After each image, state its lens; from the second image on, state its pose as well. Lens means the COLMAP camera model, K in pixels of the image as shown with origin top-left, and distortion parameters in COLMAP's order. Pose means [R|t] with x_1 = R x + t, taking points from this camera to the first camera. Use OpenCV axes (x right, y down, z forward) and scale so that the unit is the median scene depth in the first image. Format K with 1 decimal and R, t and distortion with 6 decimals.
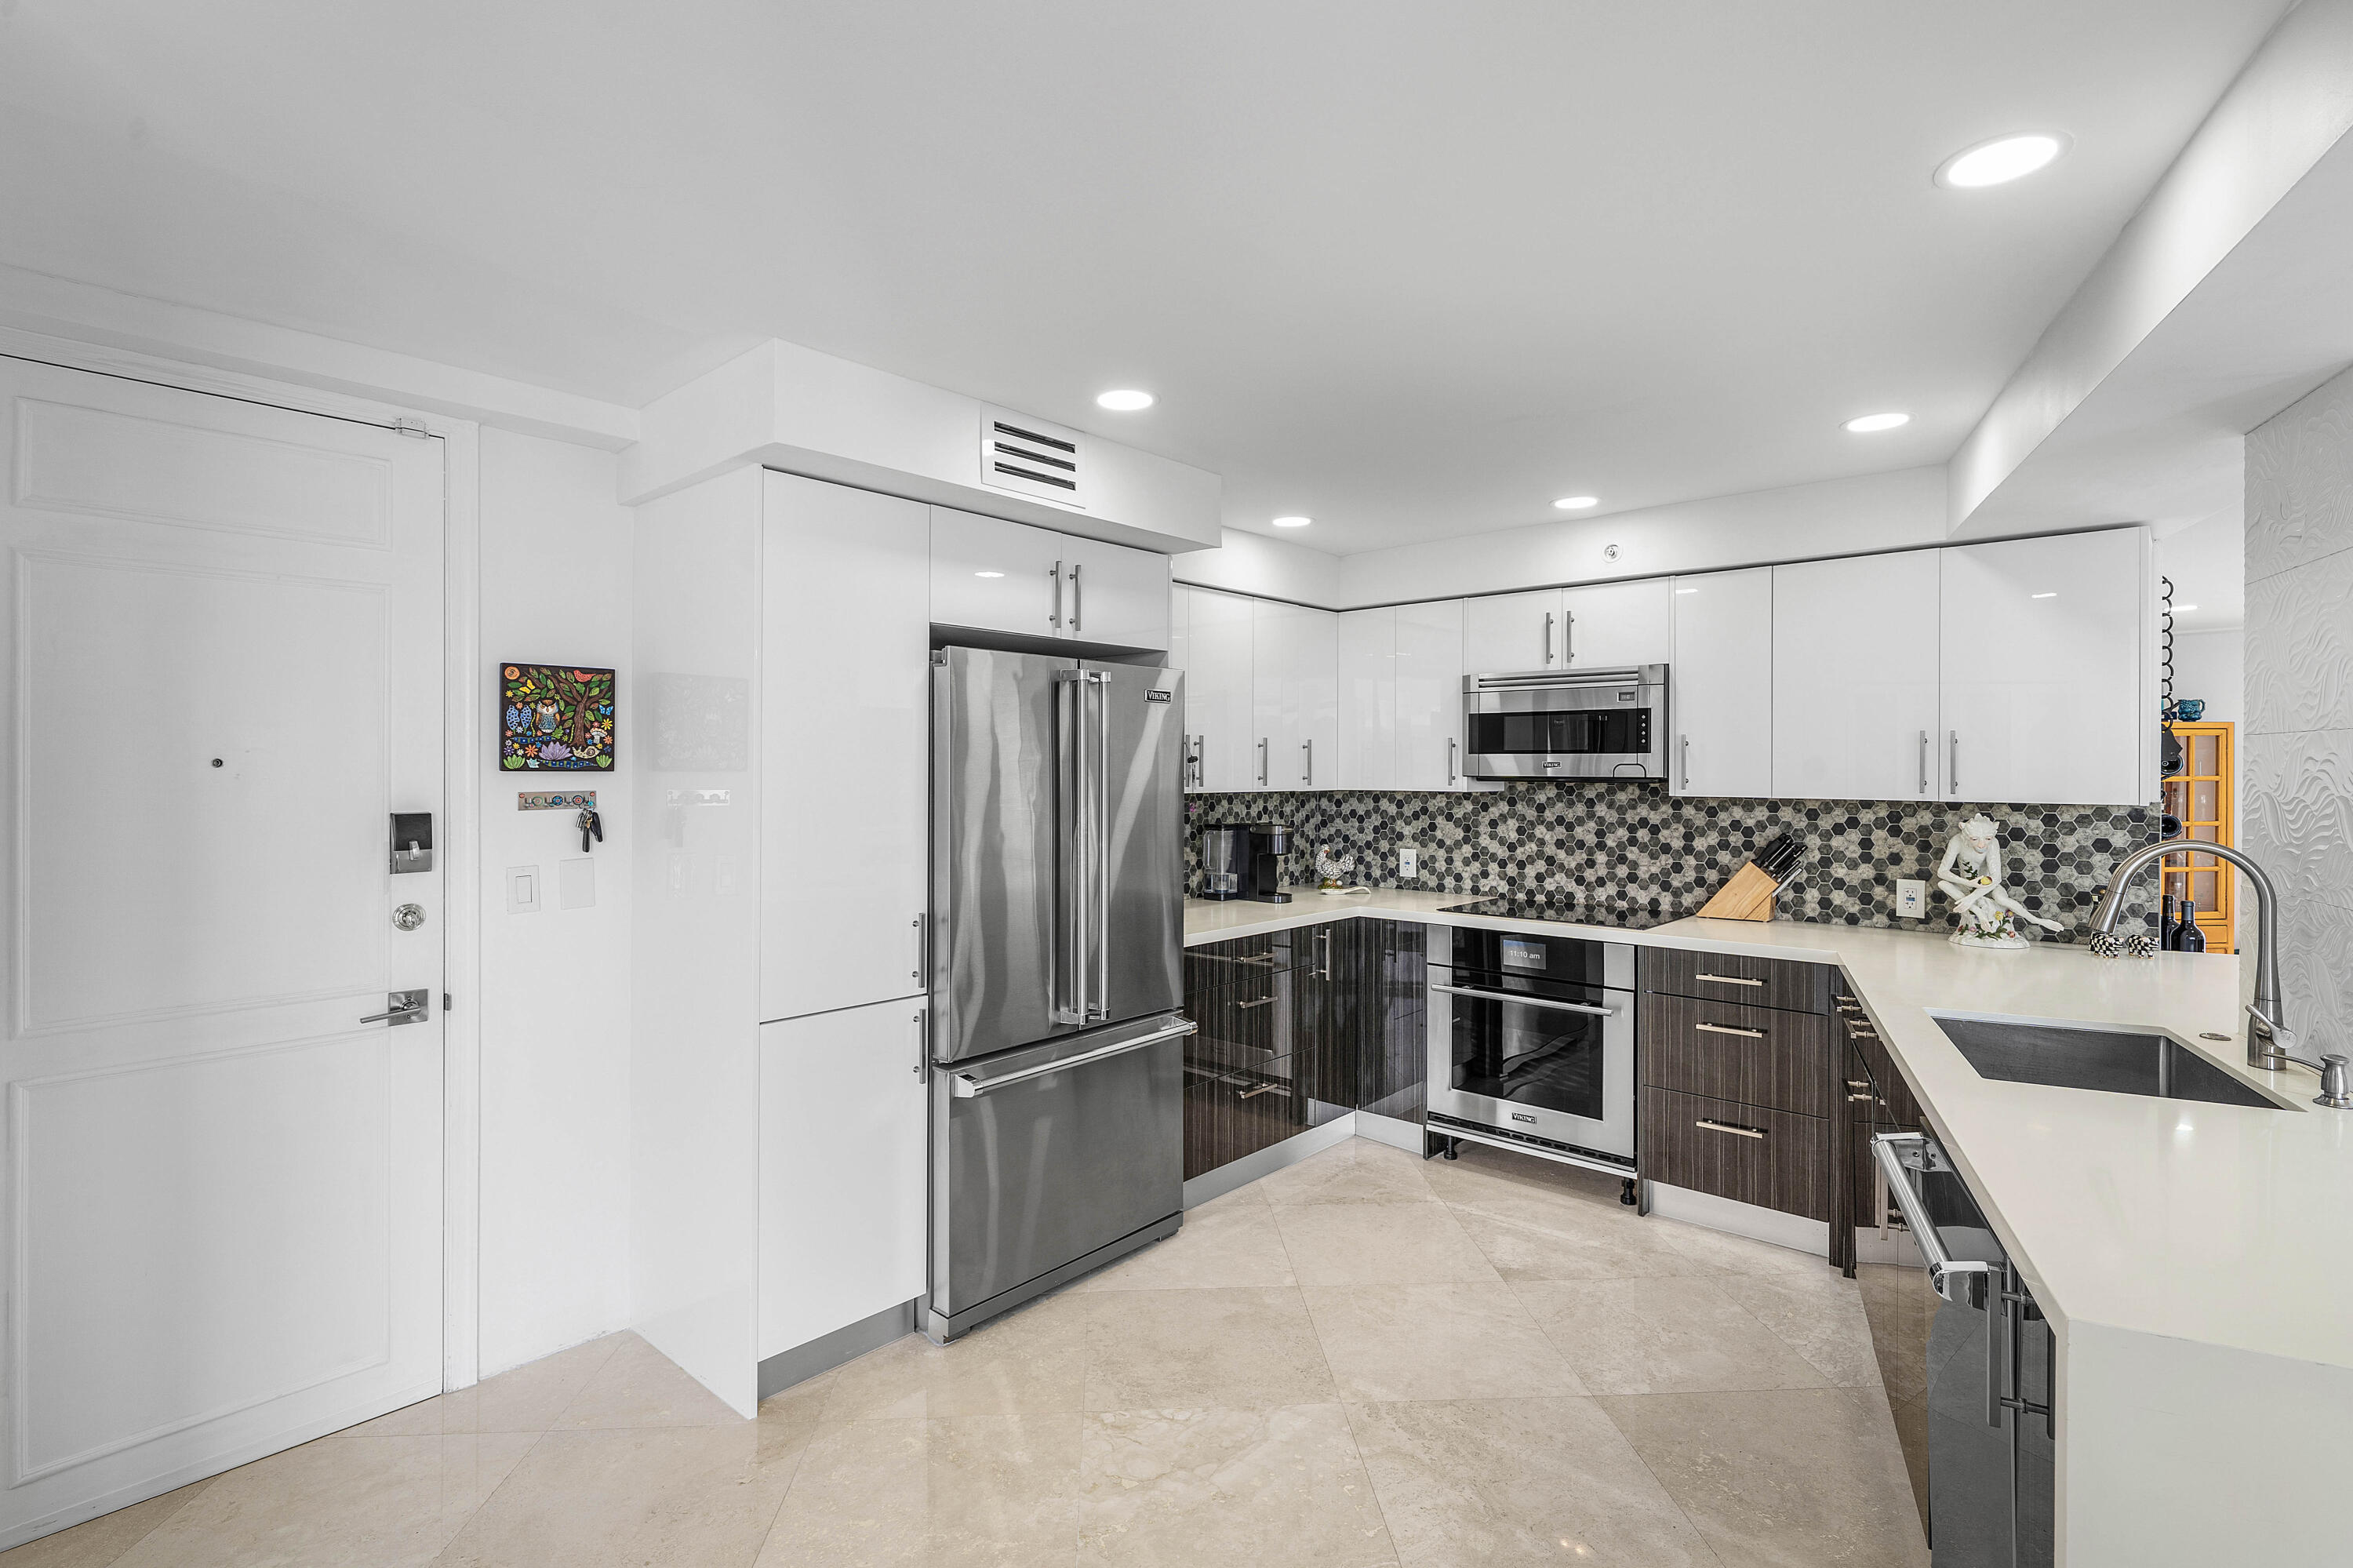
lens RADIAL K [[1109.8, 0, 1159.6], [0, 1109.8, 768.9], [0, 0, 1]] dist [0.013918, -0.006450]
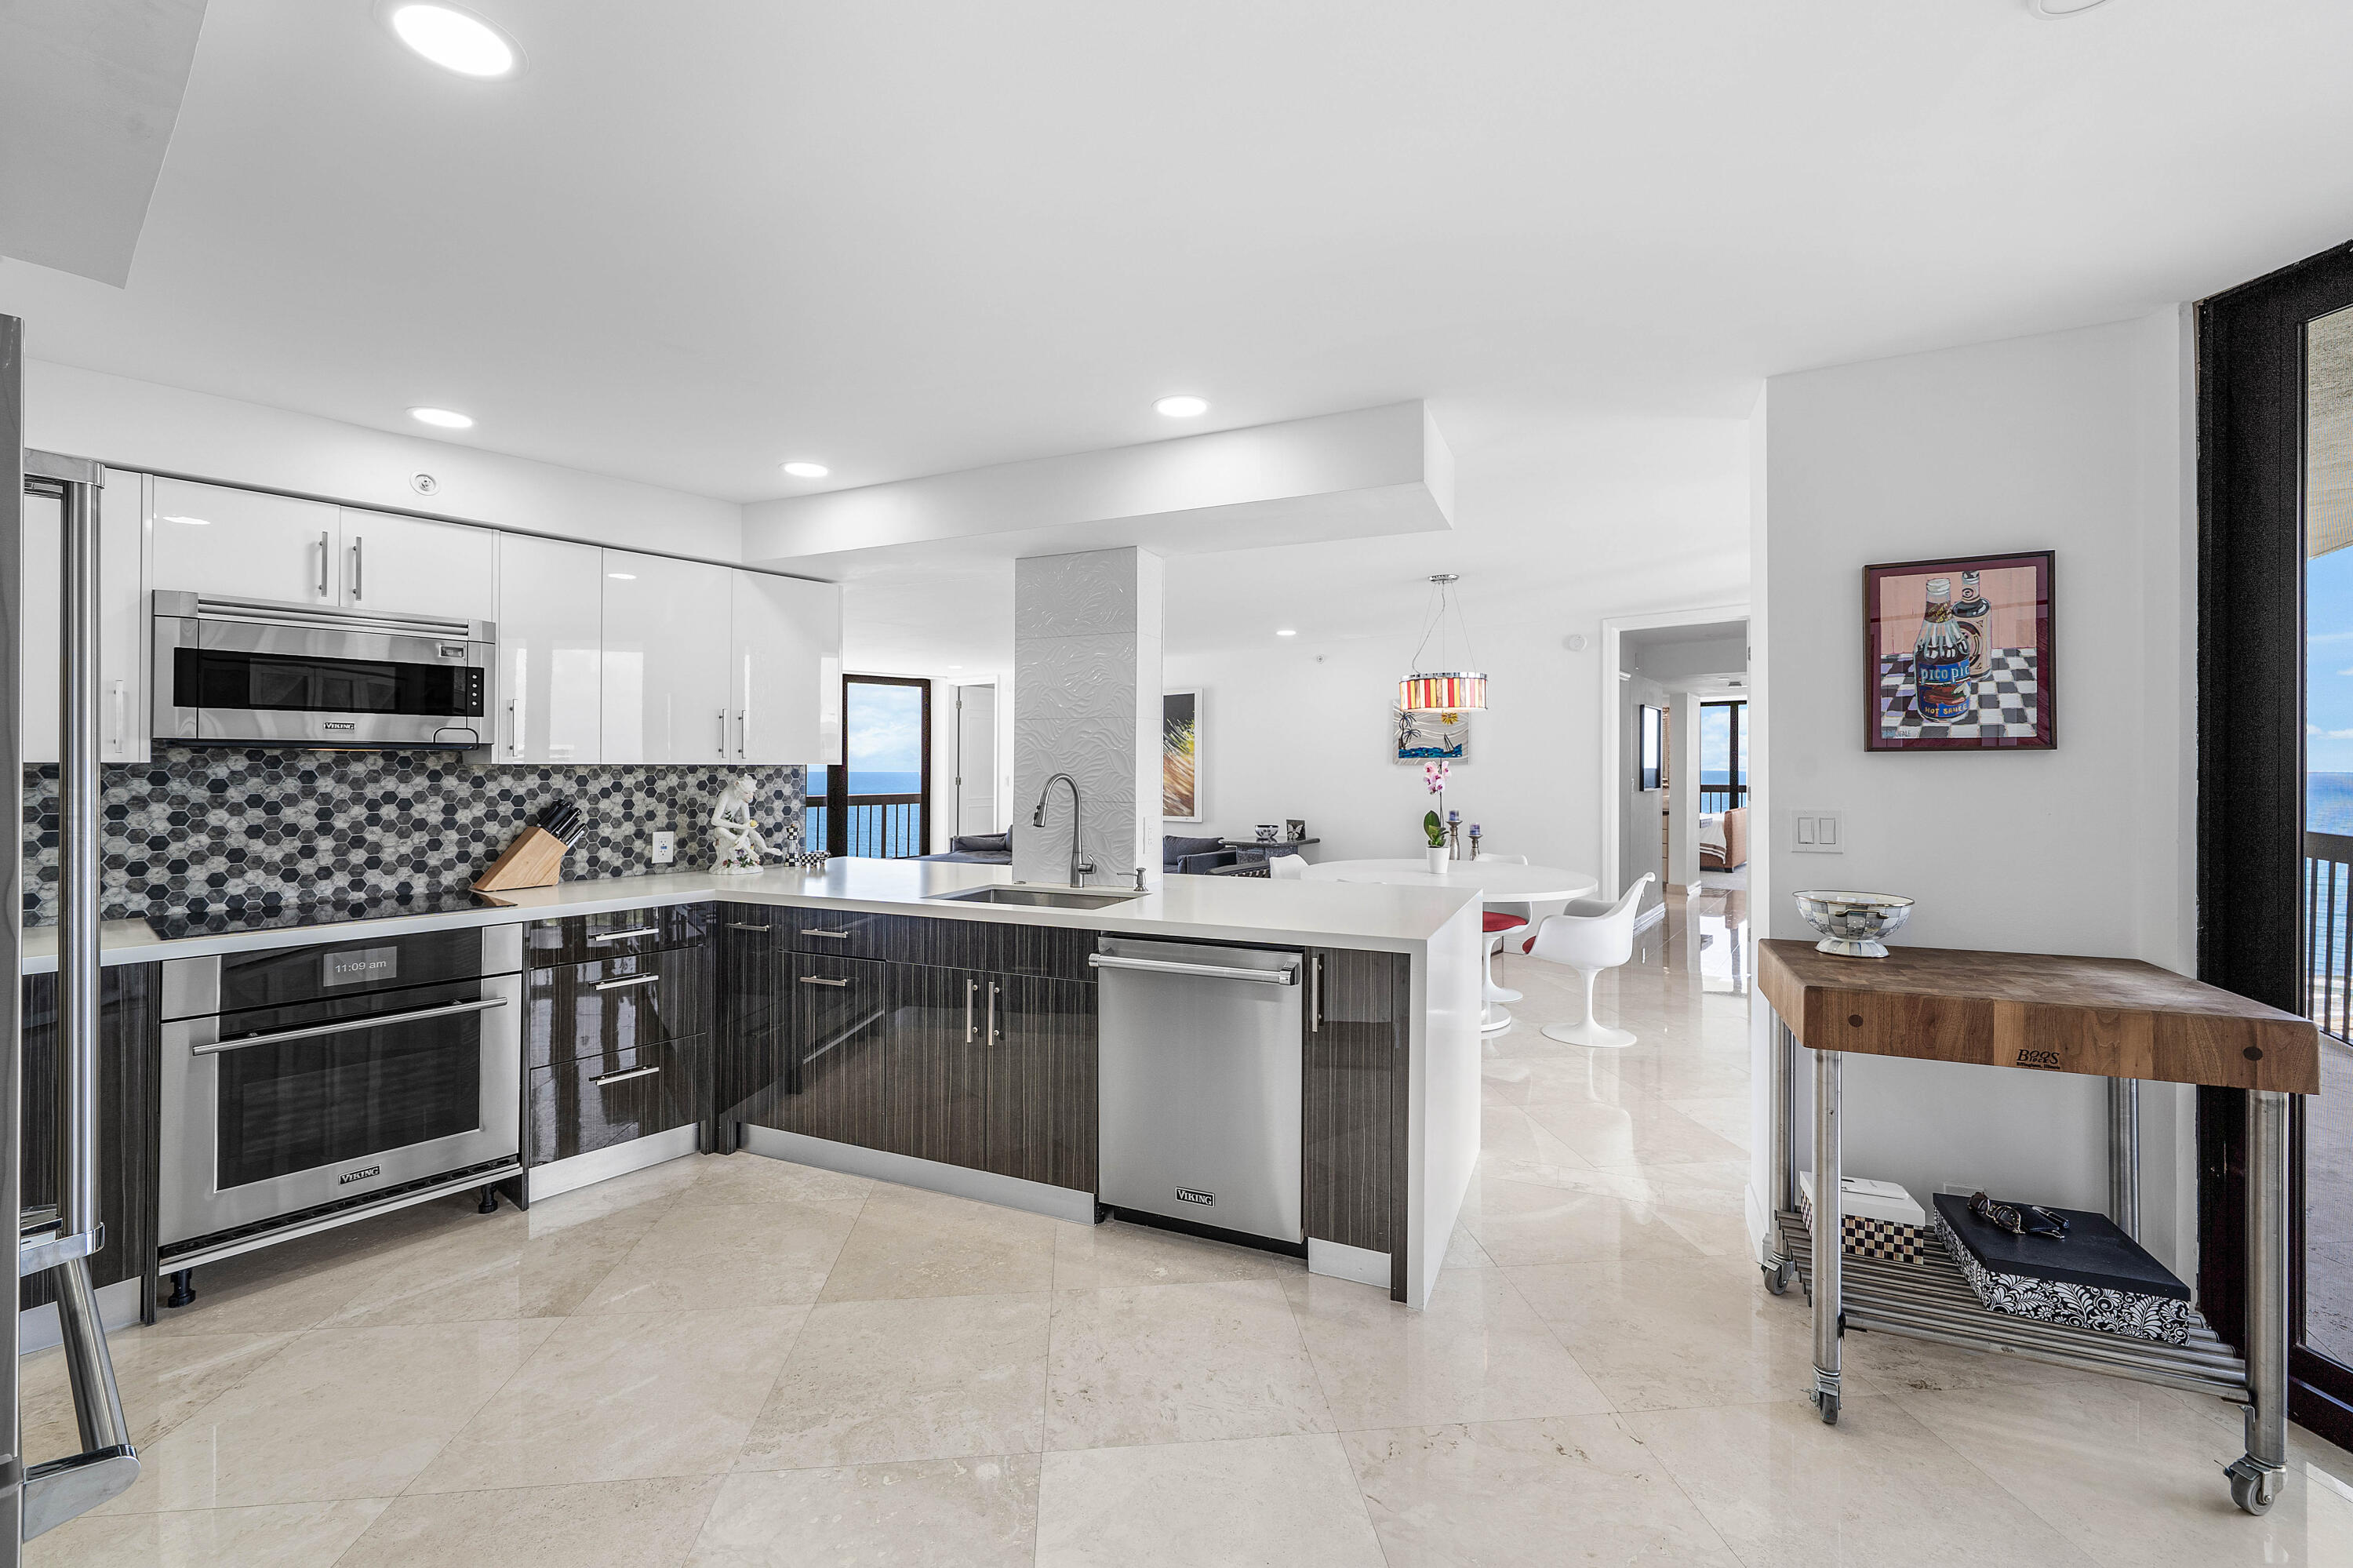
lens RADIAL K [[1002.7, 0, 1178.1], [0, 1002.7, 764.3], [0, 0, 1]] dist [-0.000337, 0.000478]
pose [[-0.045251, 0.001109, 0.998975, -0.422284], [0.000453, 0.999999, -0.001089, 0.026857], [-0.998976, 0.000403, -0.045251, 0.475704]]
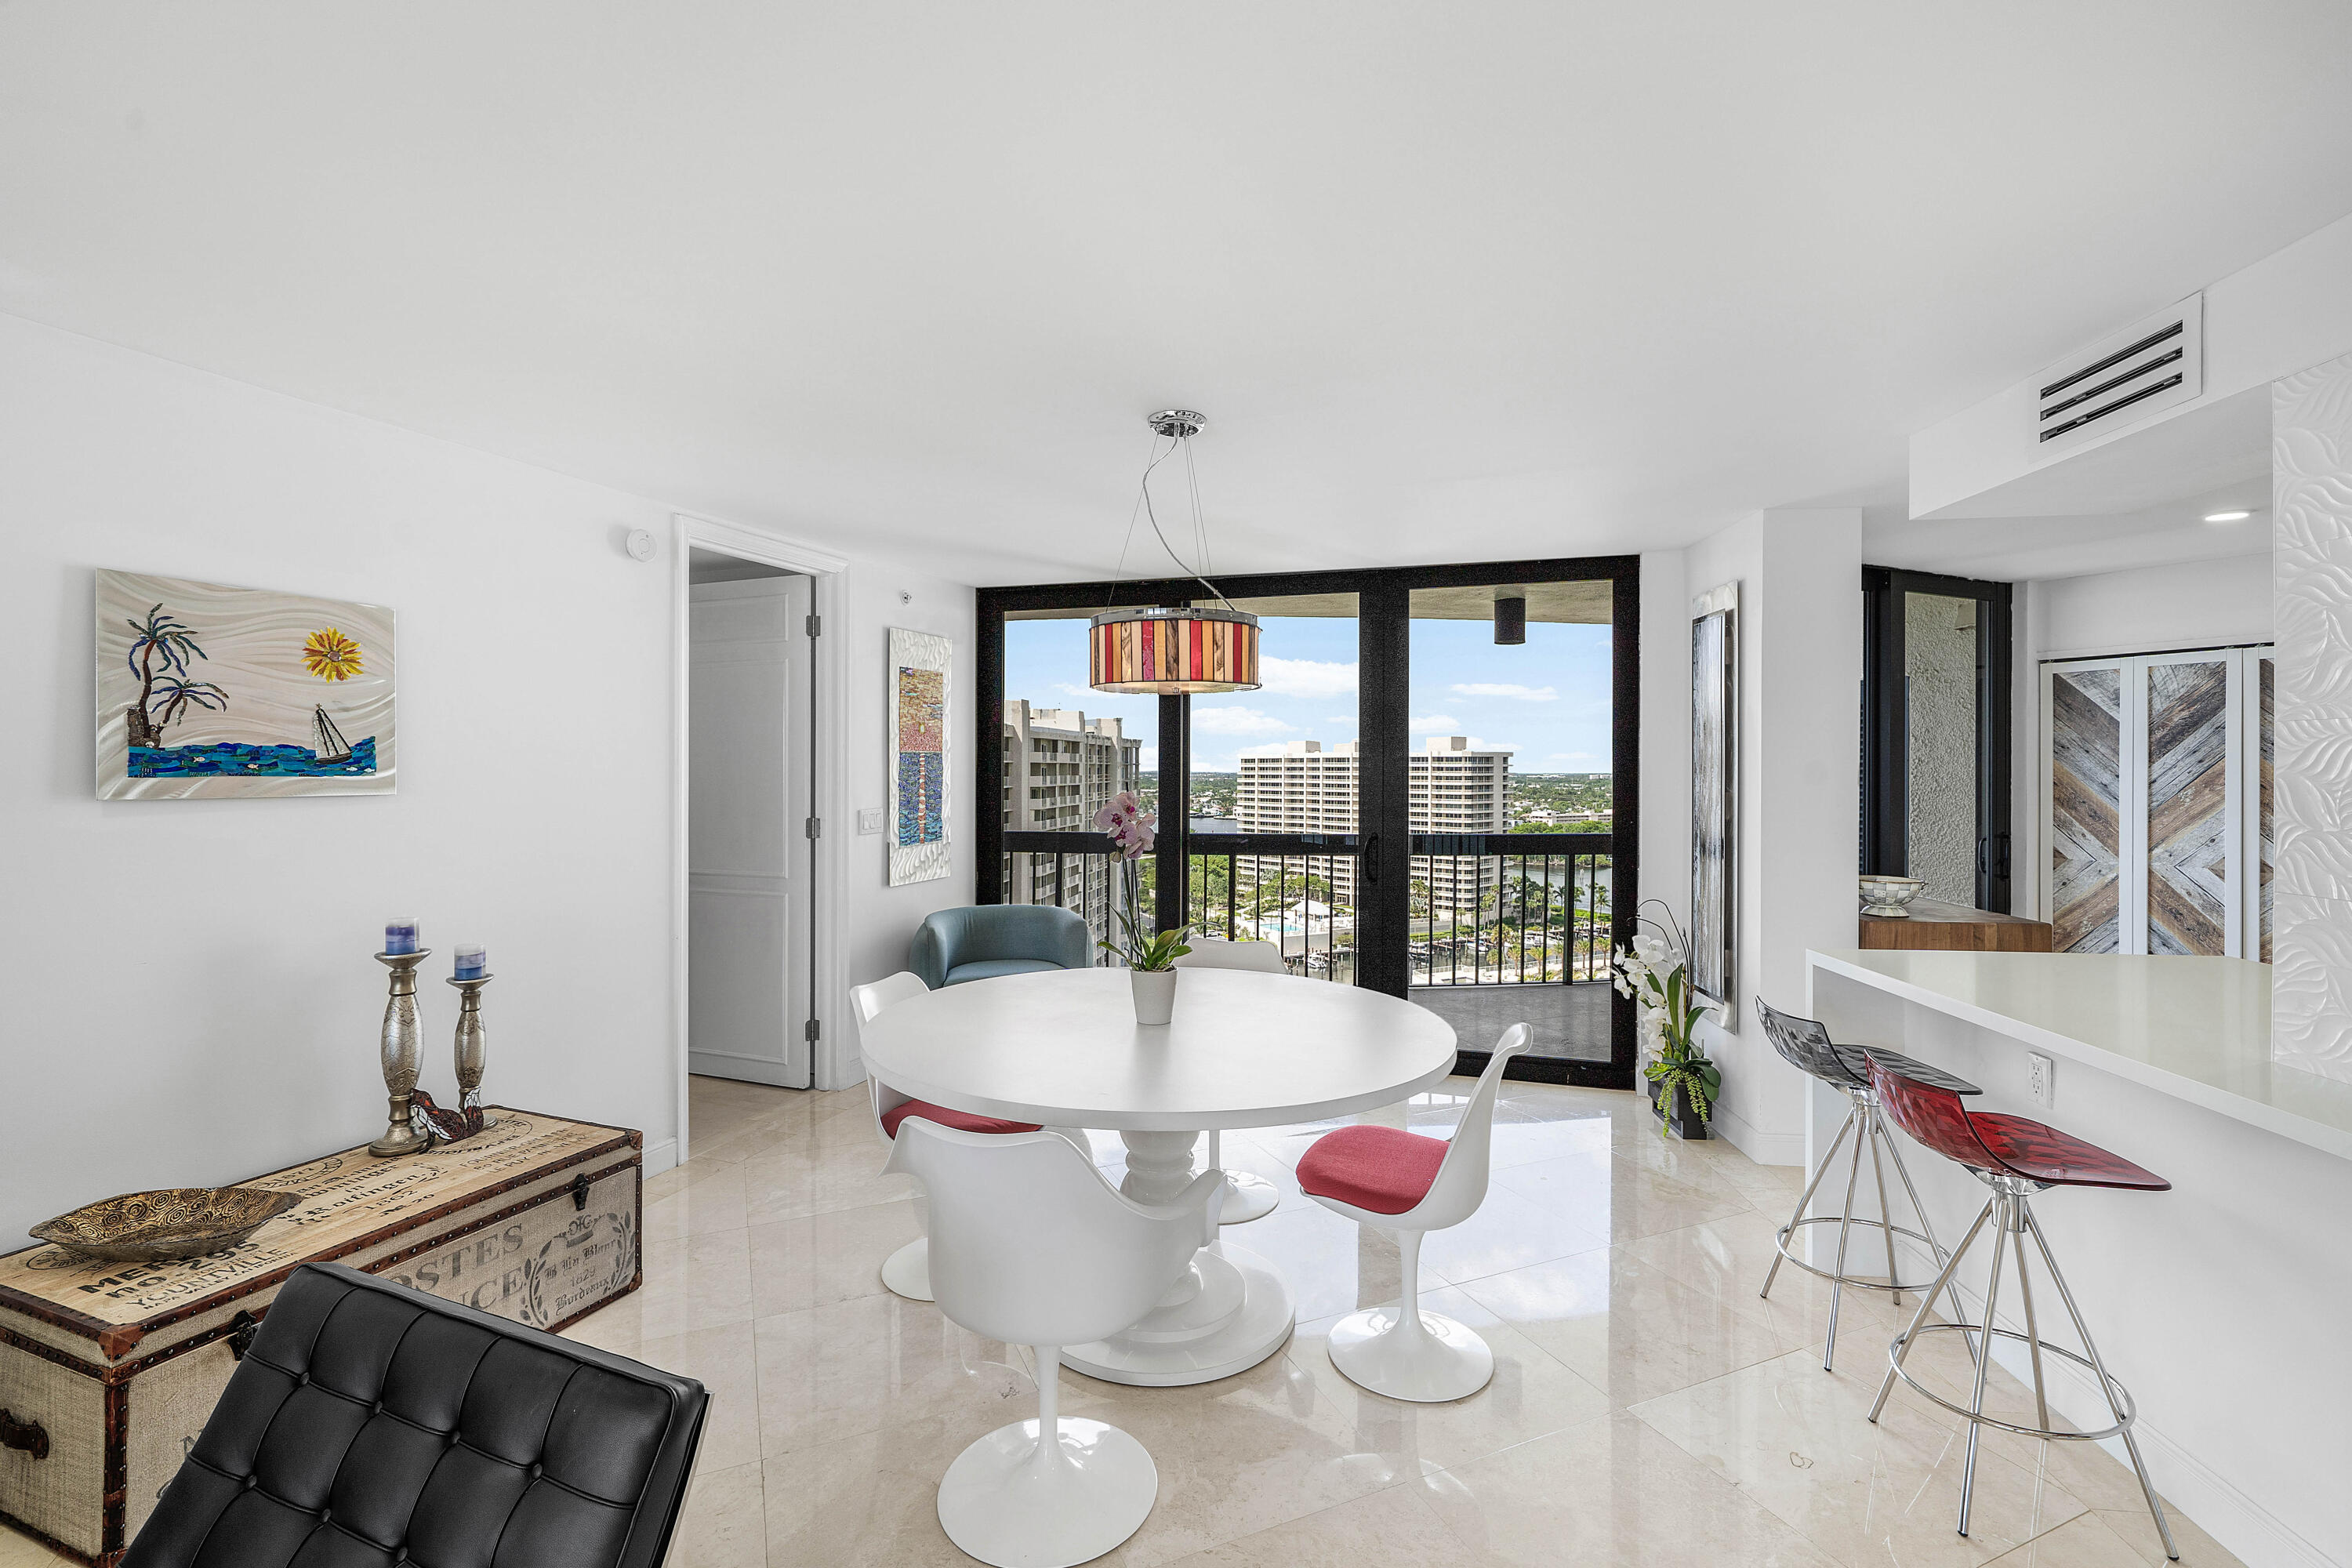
lens RADIAL K [[1038.2, 0, 1190.5], [0, 1038.2, 772.5], [0, 0, 1]] dist [-0.003513, 0.001854]
pose [[-0.933545, -0.002045, -0.358454, 1.275566], [-0.003399, 0.999989, 0.003146, 0.004862], [0.358444, 0.004156, -0.933542, 0.728682]]
